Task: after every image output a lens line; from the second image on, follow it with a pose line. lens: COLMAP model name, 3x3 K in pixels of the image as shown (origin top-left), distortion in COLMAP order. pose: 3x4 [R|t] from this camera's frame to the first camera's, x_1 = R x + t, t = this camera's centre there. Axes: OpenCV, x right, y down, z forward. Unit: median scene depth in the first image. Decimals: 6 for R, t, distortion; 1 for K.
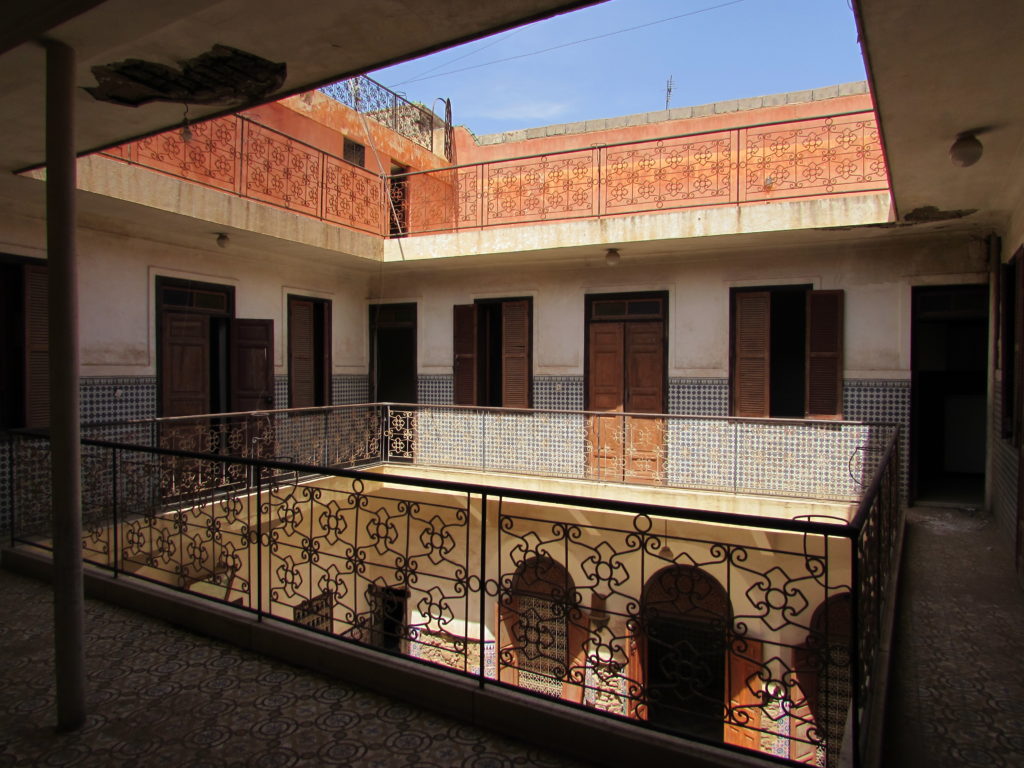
lens RADIAL K [[717.6, 0, 512.0], [0, 717.6, 384.0], [0, 0, 1]] dist [-0.051830, 0.030233]
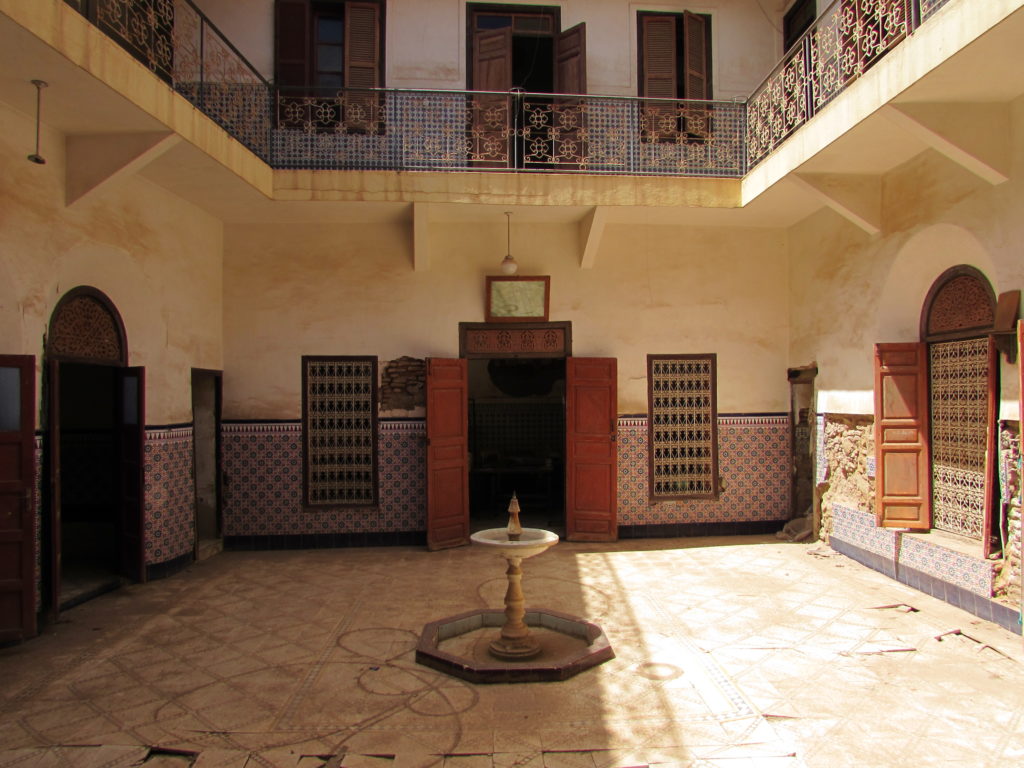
lens RADIAL K [[717.6, 0, 512.0], [0, 717.6, 384.0], [0, 0, 1]] dist [-0.051830, 0.030233]
pose [[0.486944, -0.020457, -0.873194, 0.423452], [-0.010004, 0.999529, -0.028996, 0.409699], [0.873376, 0.022855, 0.486510, 0.455019]]
